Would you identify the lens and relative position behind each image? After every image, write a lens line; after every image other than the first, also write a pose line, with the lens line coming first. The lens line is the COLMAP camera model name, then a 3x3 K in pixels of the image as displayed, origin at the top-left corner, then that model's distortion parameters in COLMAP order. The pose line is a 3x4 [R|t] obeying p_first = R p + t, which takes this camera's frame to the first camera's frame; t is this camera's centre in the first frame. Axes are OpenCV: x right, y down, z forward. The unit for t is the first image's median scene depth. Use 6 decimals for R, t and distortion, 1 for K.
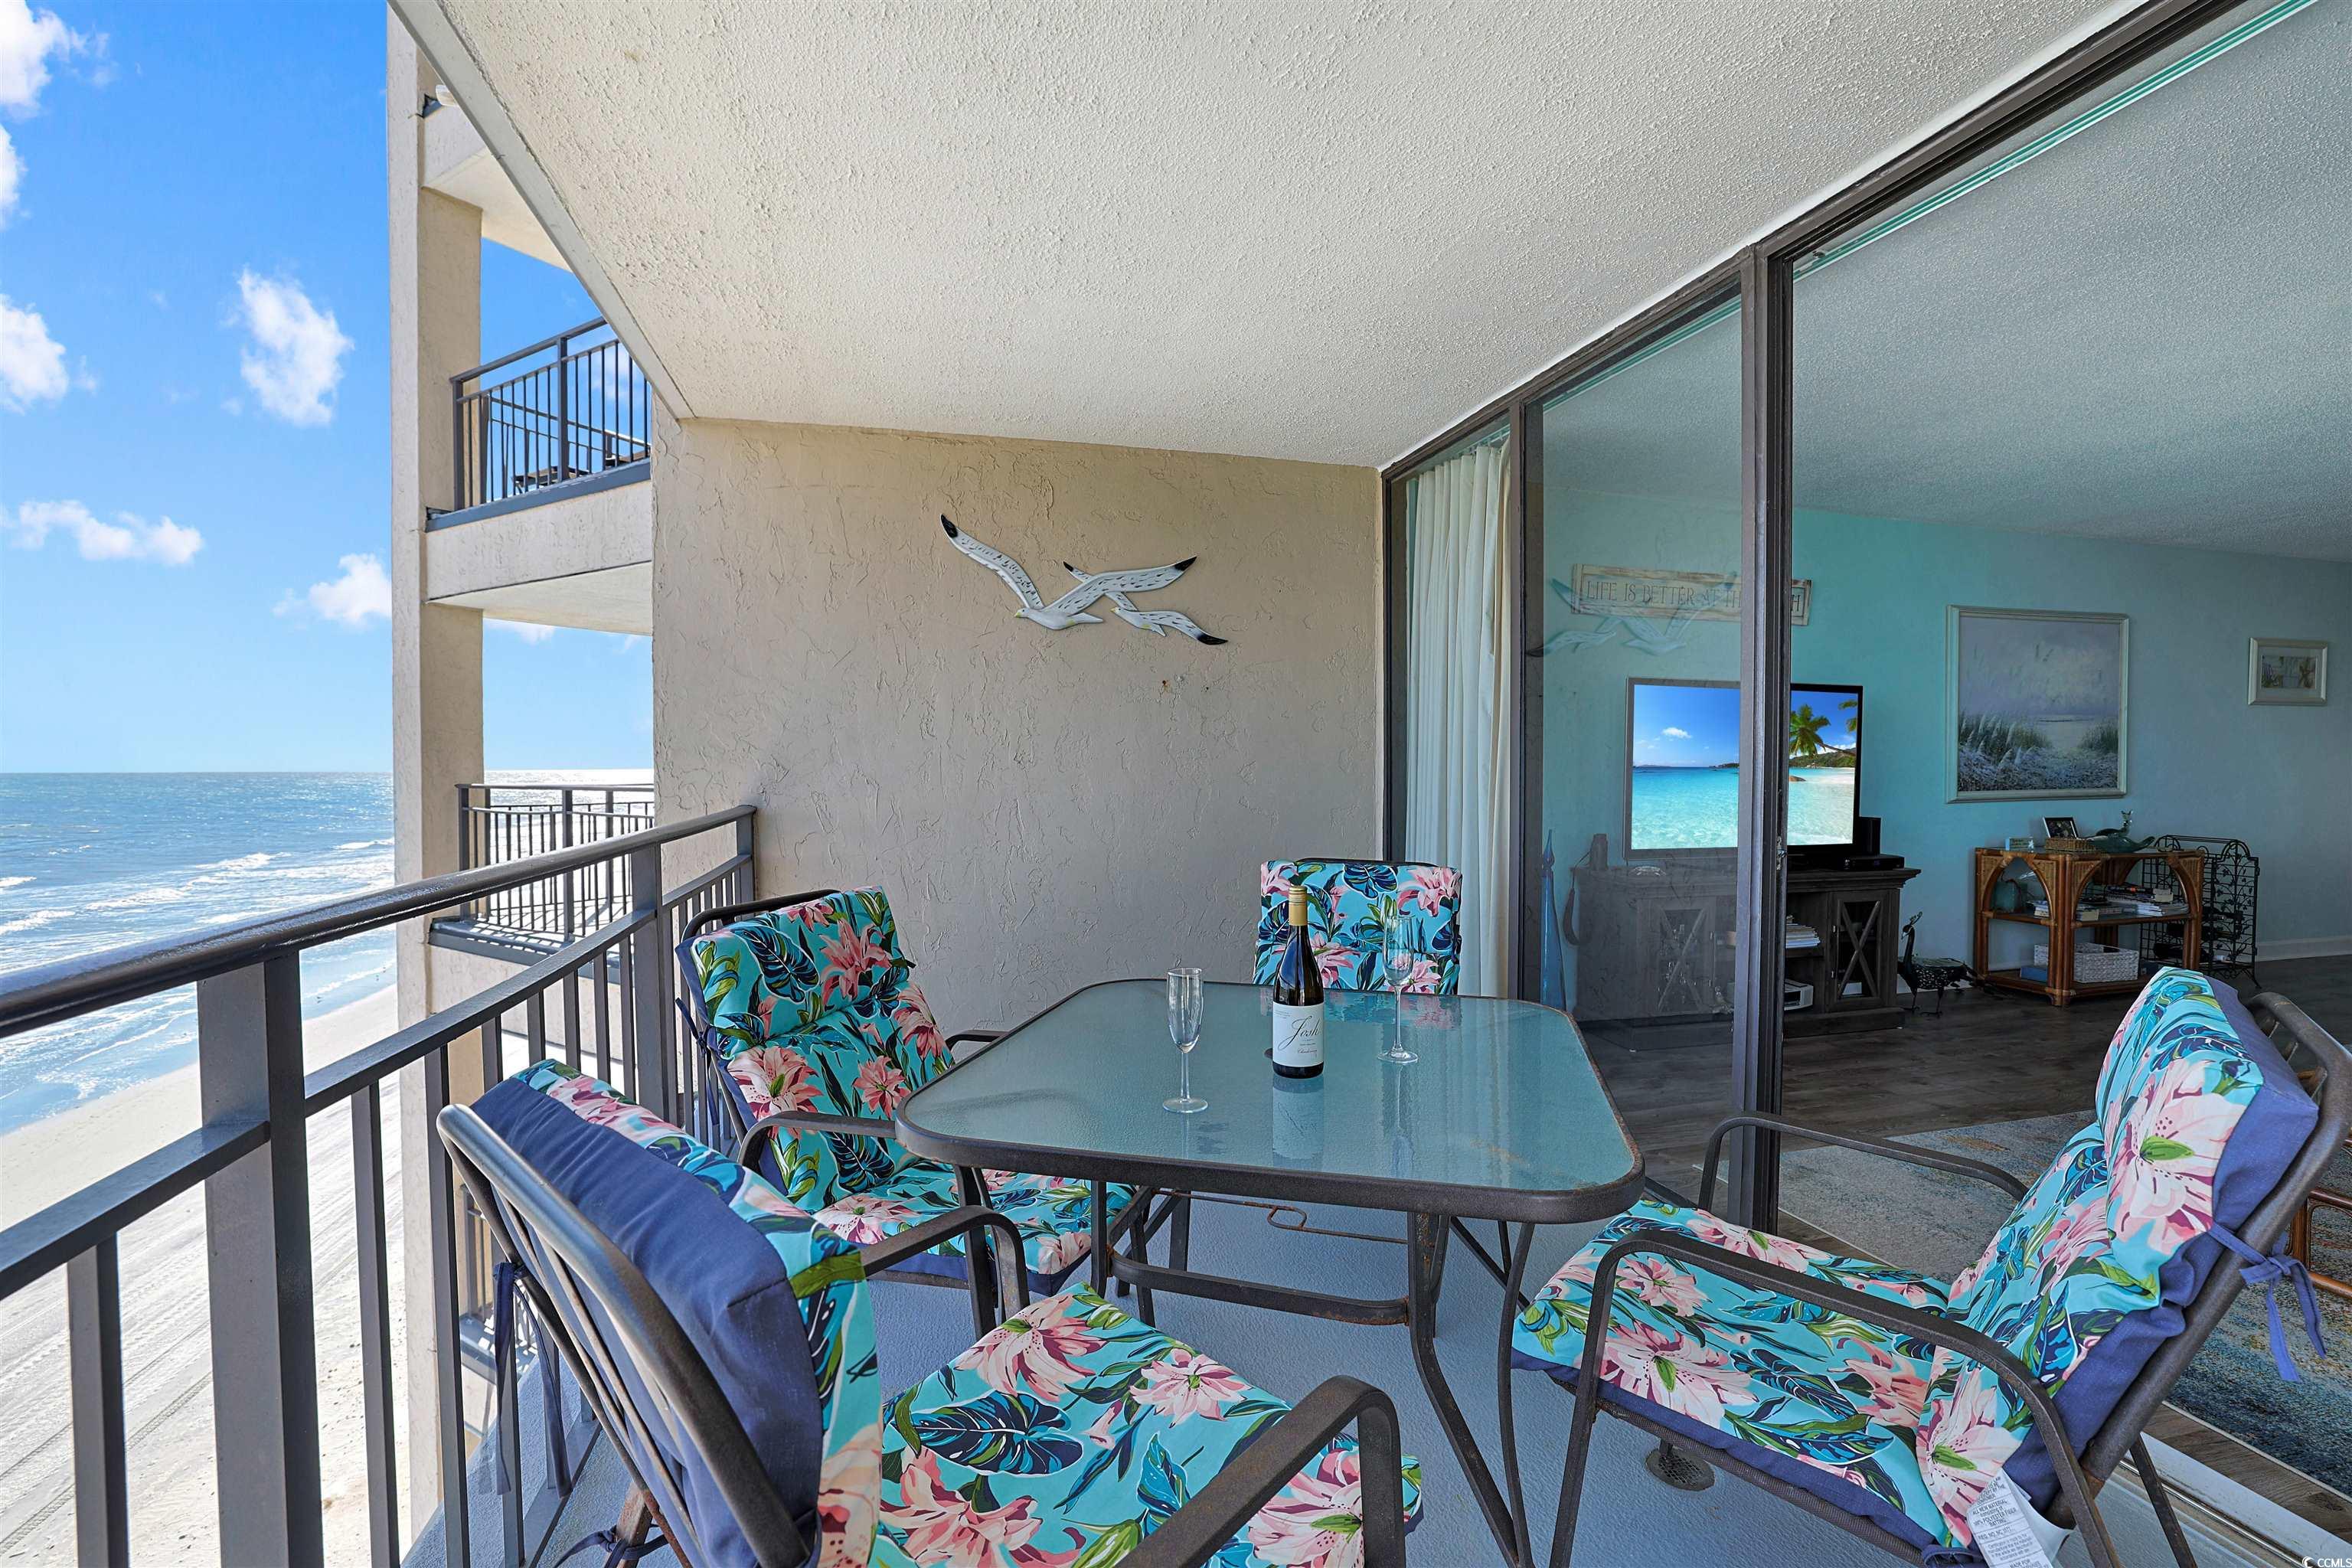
lens RADIAL K [[1024.5, 0, 1176.0], [0, 1024.5, 784.0], [0, 0, 1]] dist [-0.048784, 0.018693]
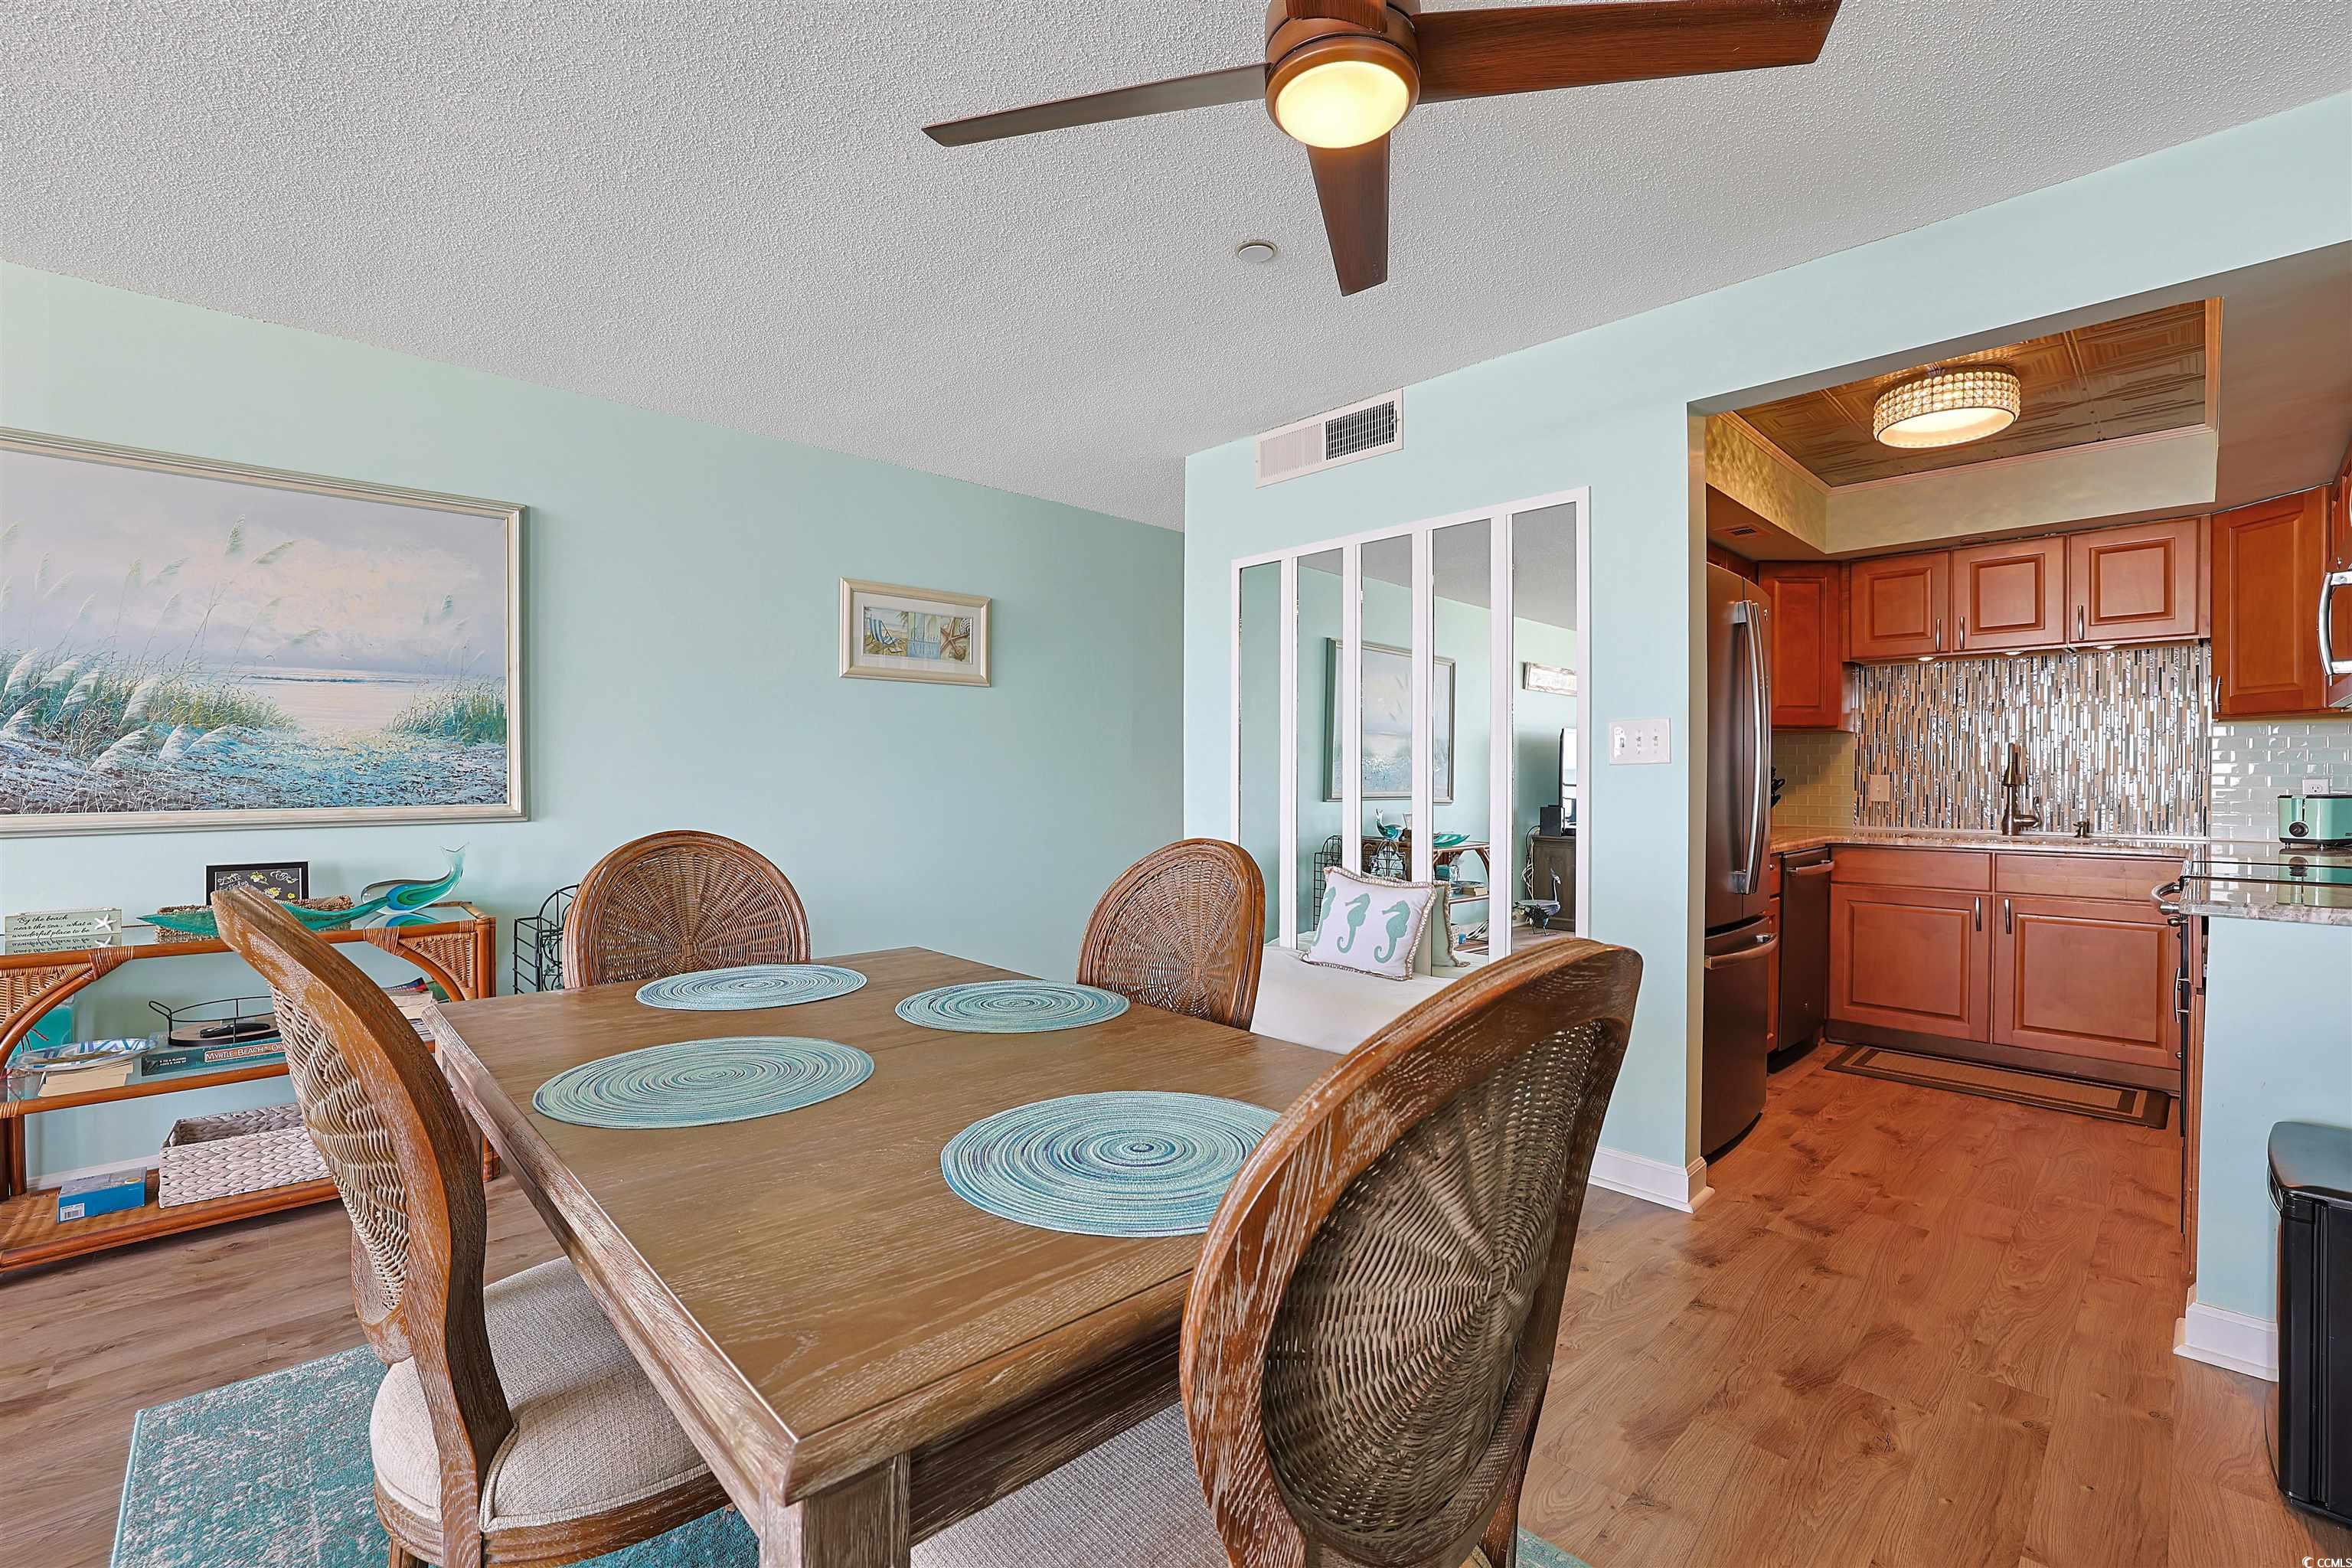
lens RADIAL K [[1024.5, 0, 1176.0], [0, 1024.5, 784.0], [0, 0, 1]] dist [-0.048784, 0.018693]
pose [[0.882437, -0.000139, 0.470431, 1.082960], [0.006192, 0.999917, -0.011319, 0.001288], [-0.470390, 0.012901, 0.882364, 0.327752]]
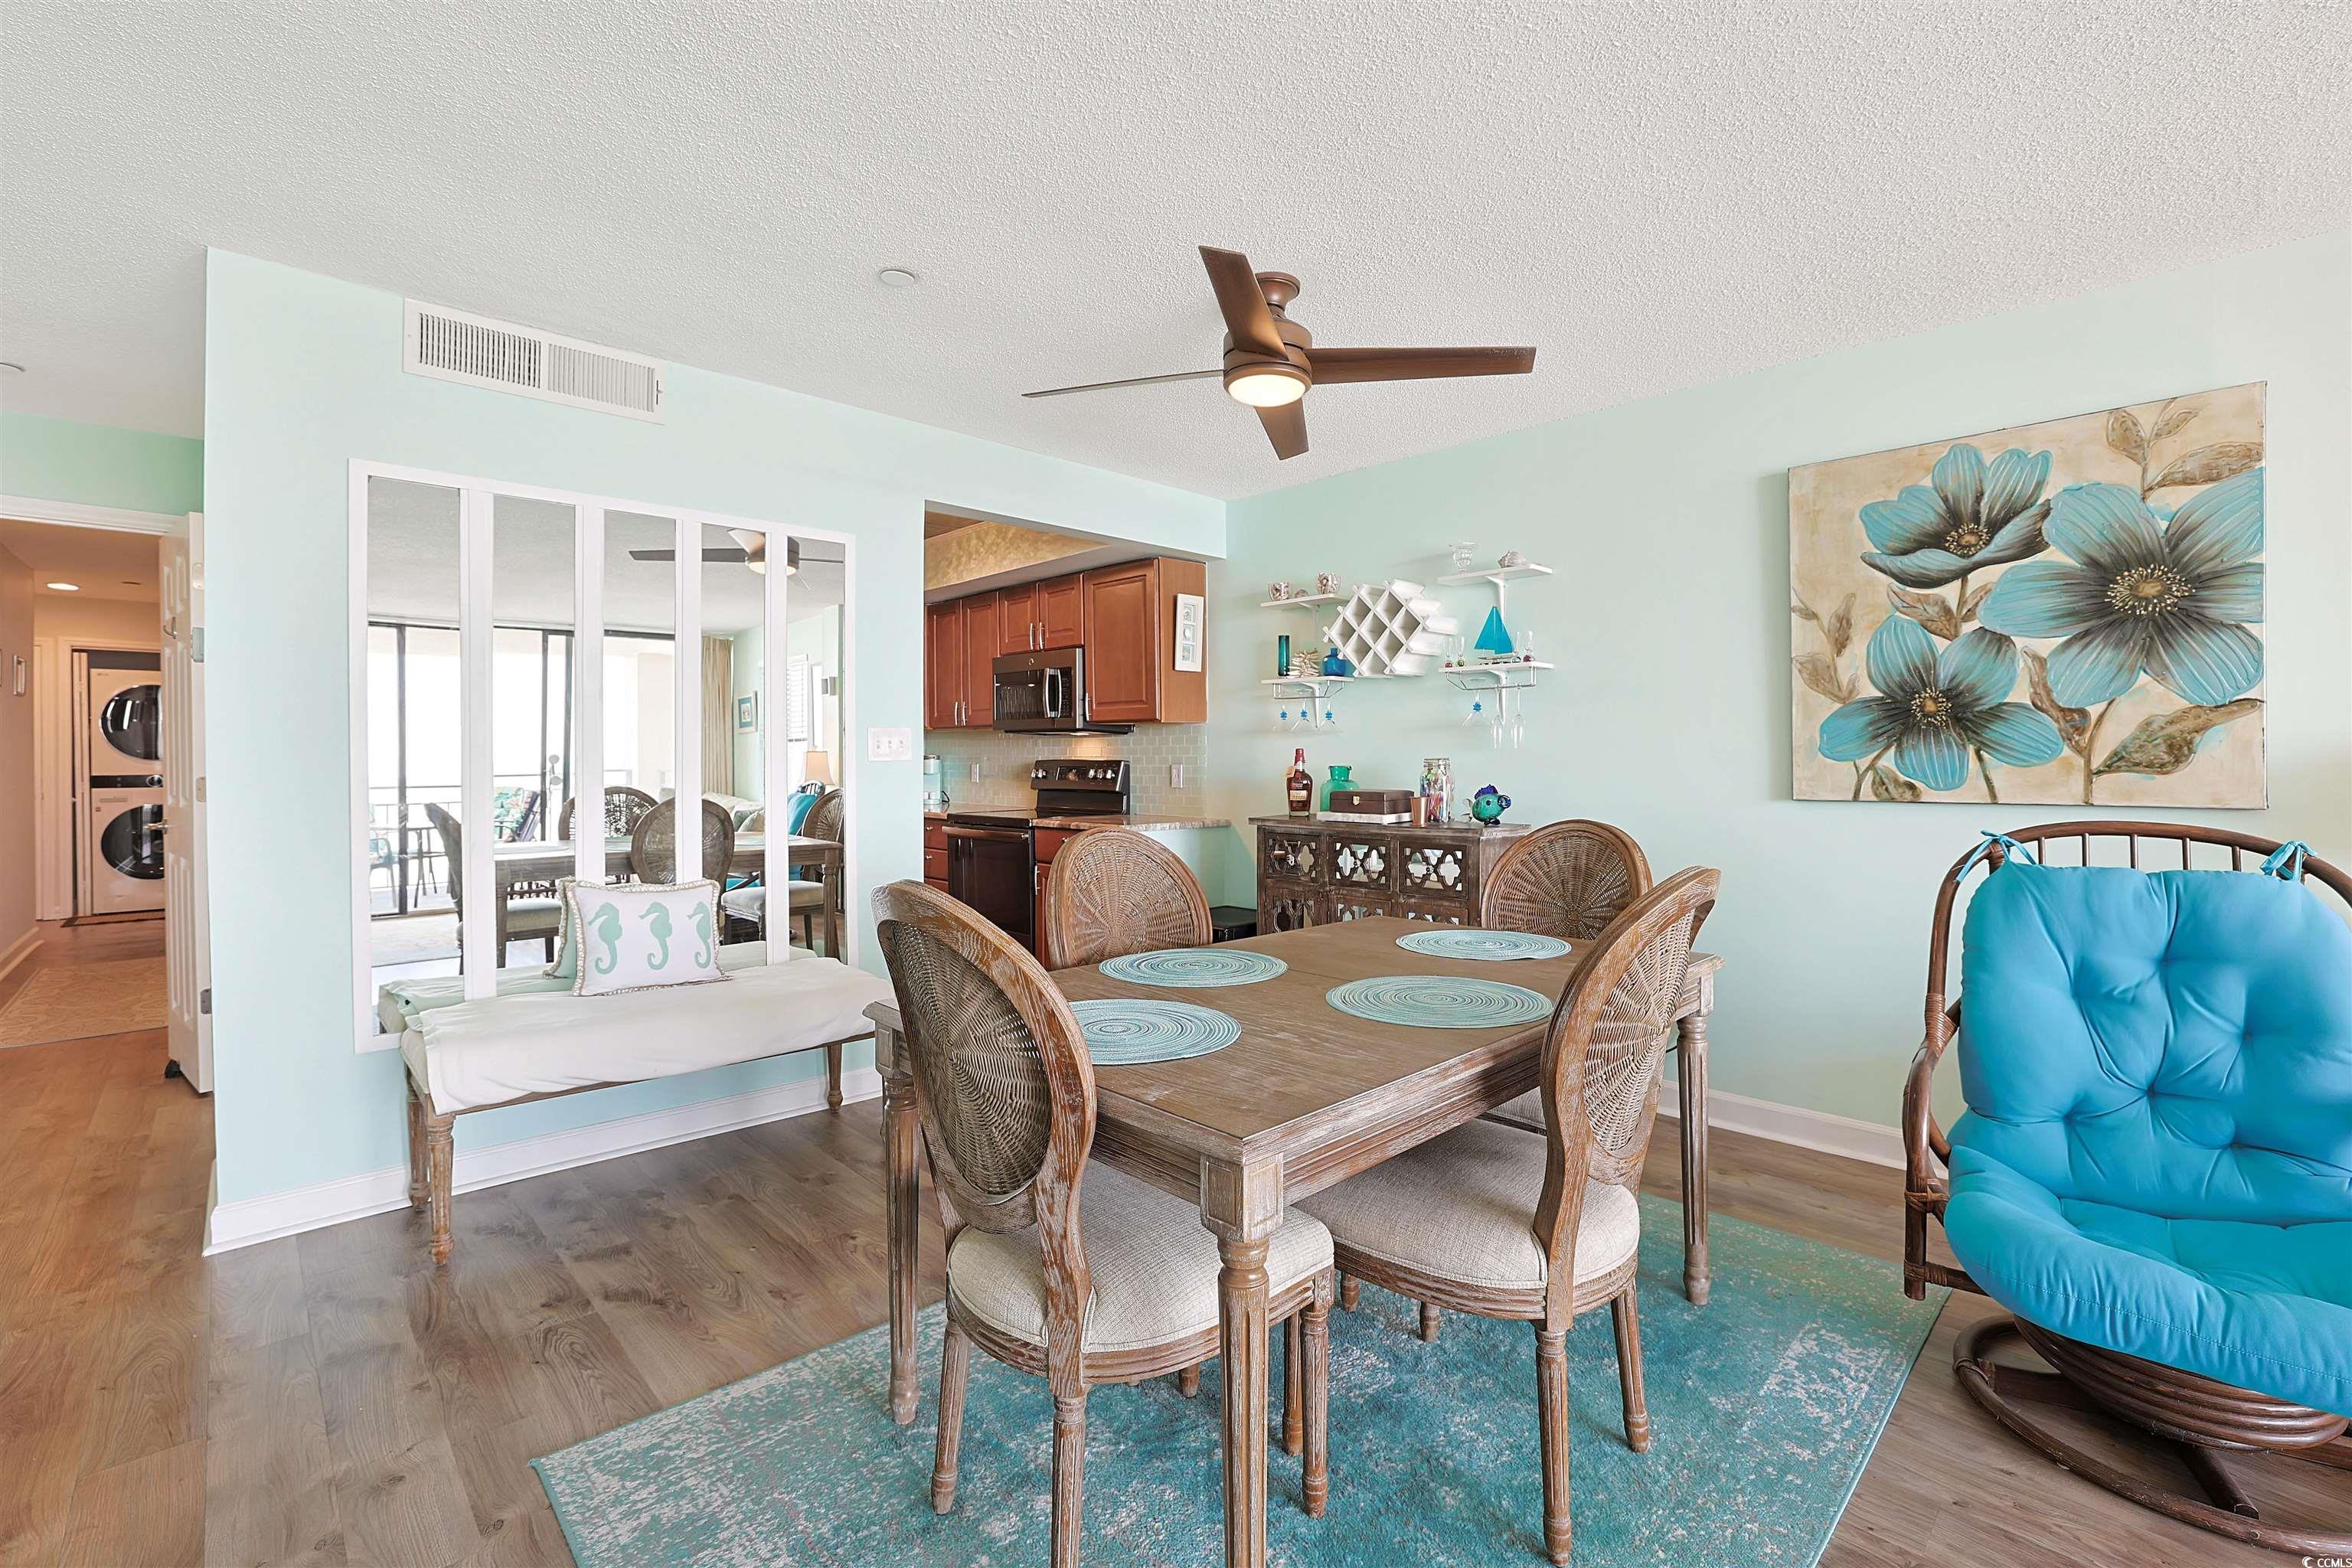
lens RADIAL K [[1023.9, 0, 1177.6], [0, 1023.9, 771.7], [0, 0, 1]] dist [-0.061447, 0.027299]
pose [[-0.467147, -0.012214, 0.884095, 0.838188], [0.015611, 0.999635, 0.022058, -0.019211], [-0.884042, 0.024106, -0.466786, 0.839197]]
